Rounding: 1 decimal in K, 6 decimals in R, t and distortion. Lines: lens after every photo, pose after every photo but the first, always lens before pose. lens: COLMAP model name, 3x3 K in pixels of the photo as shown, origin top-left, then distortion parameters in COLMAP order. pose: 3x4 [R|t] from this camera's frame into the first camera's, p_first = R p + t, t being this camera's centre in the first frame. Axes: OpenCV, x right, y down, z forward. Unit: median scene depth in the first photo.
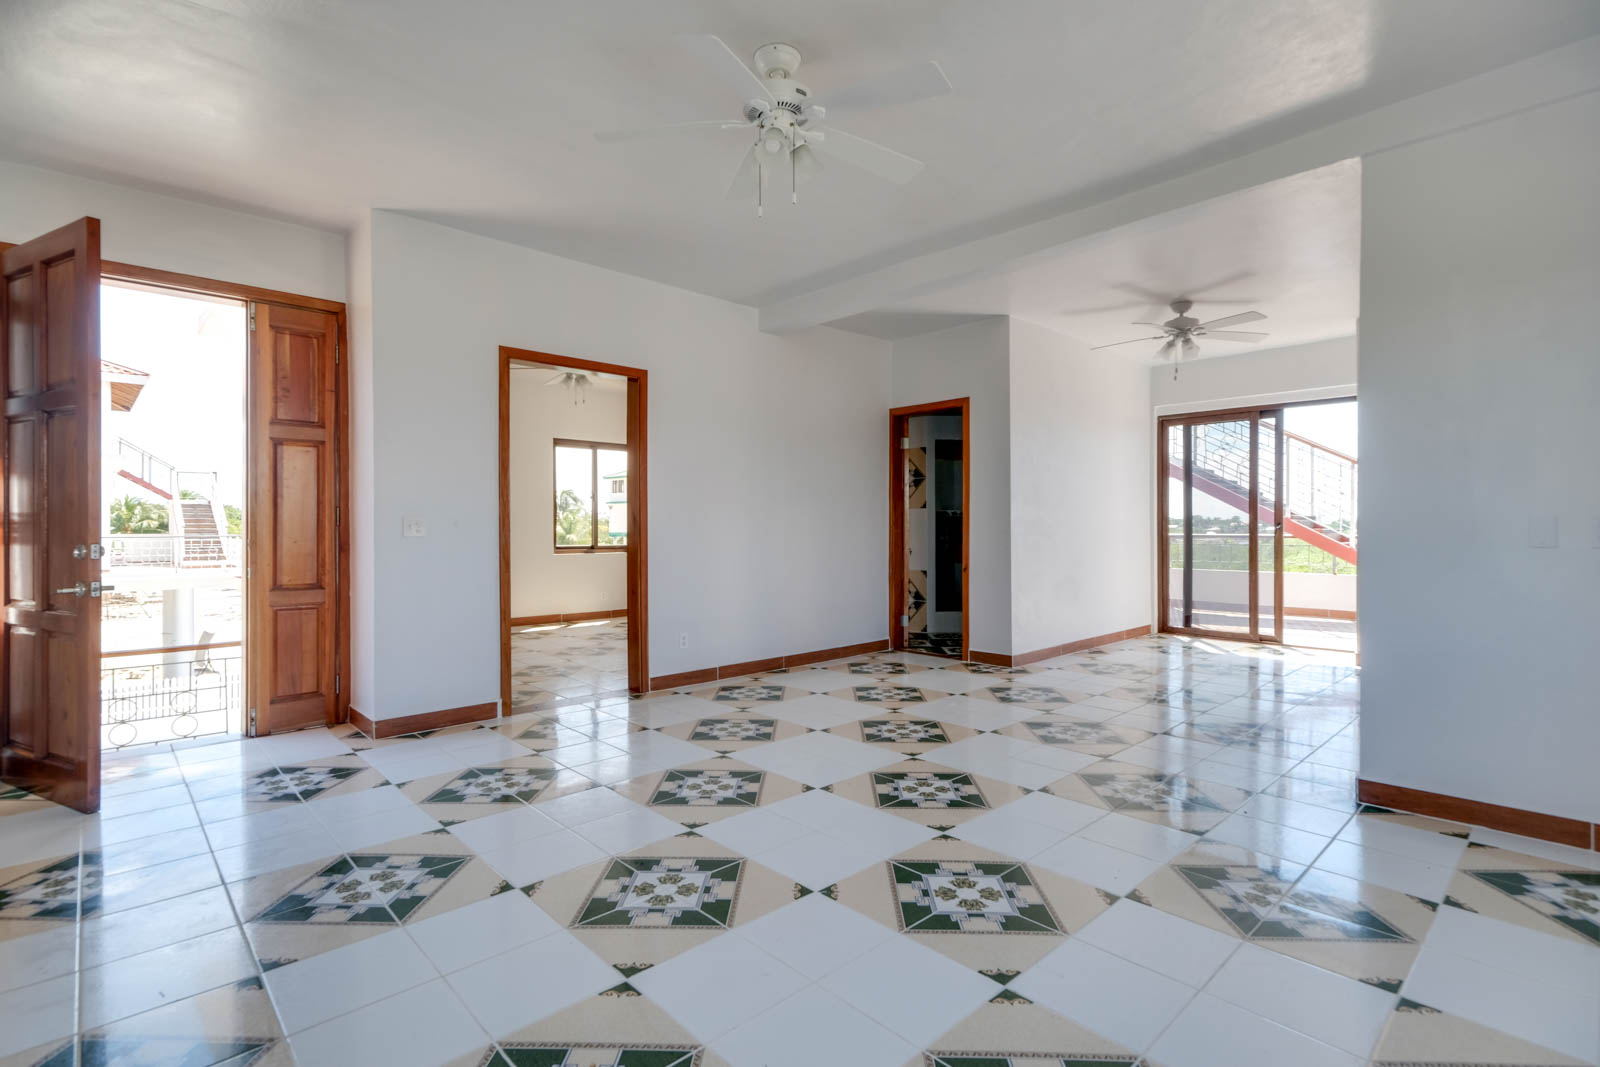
lens RADIAL K [[750.0, 0, 801.4], [0, 750.0, 527.9], [0, 0, 1]] dist [-0.001719, 0.000887]
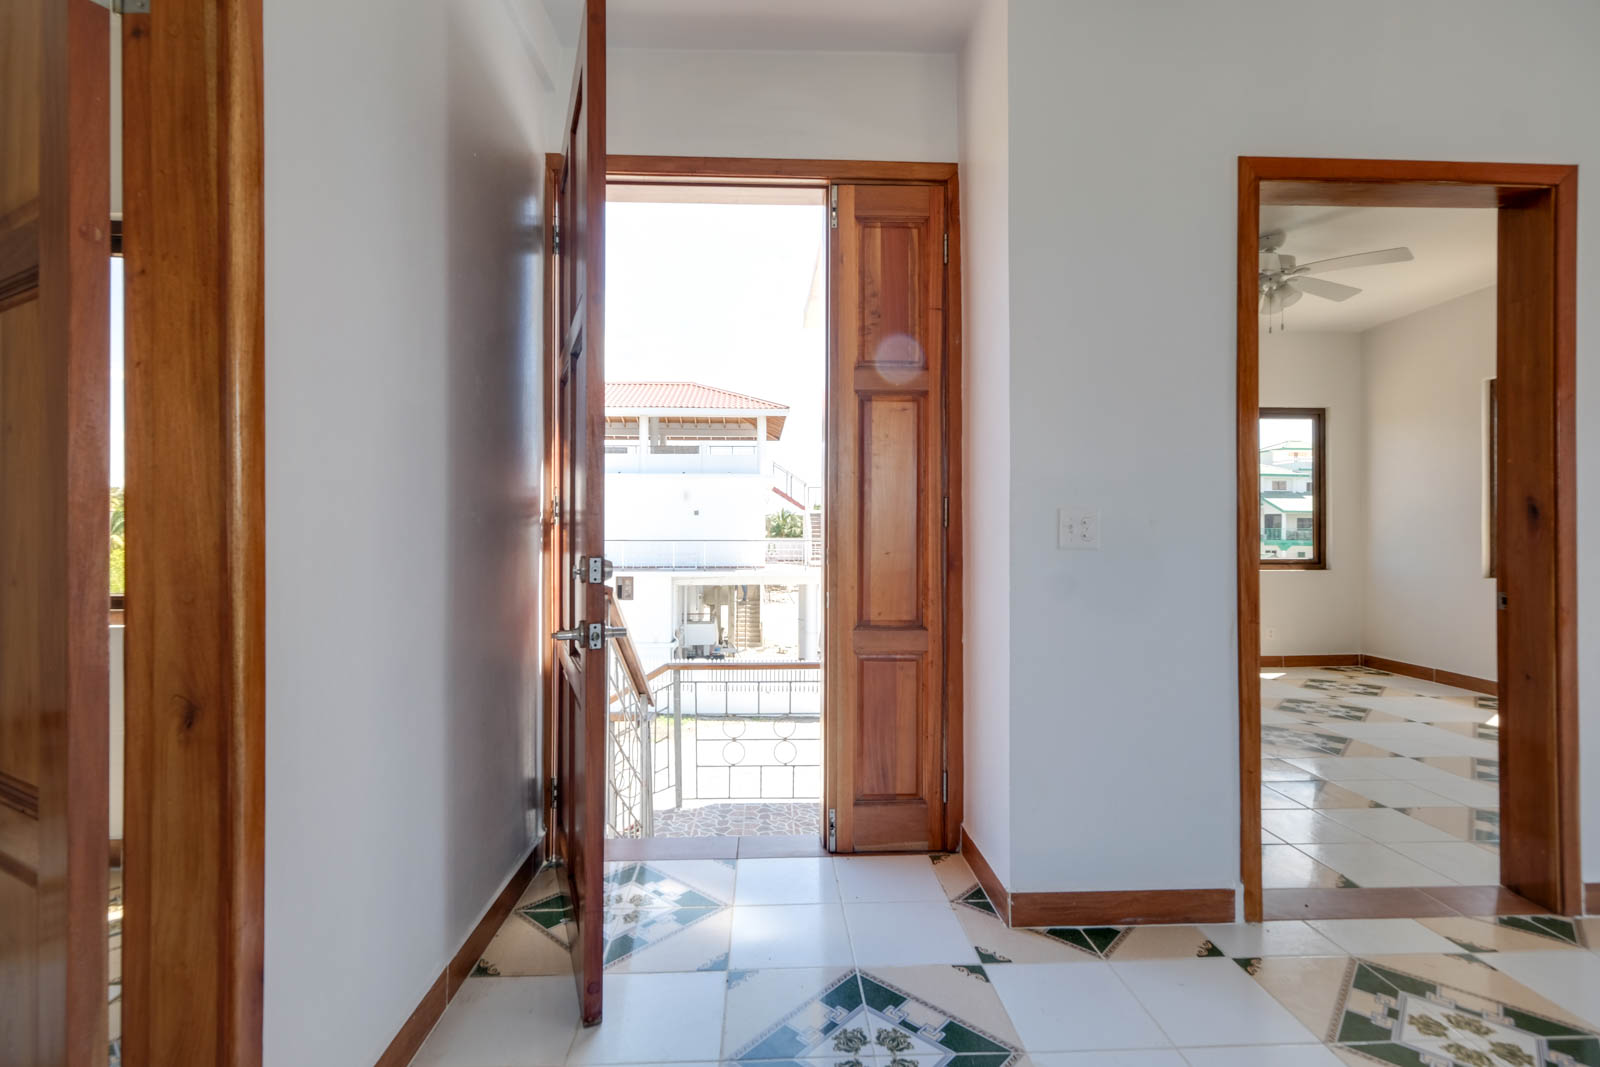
lens RADIAL K [[750.0, 0, 794.1], [0, 750.0, 538.1], [0, 0, 1]] dist [-0.001719, 0.000887]
pose [[0.752319, 0.005921, -0.658772, -0.299310], [-0.002083, 0.999976, 0.006610, 0.002021], [0.658796, -0.003601, 0.752313, 0.444634]]
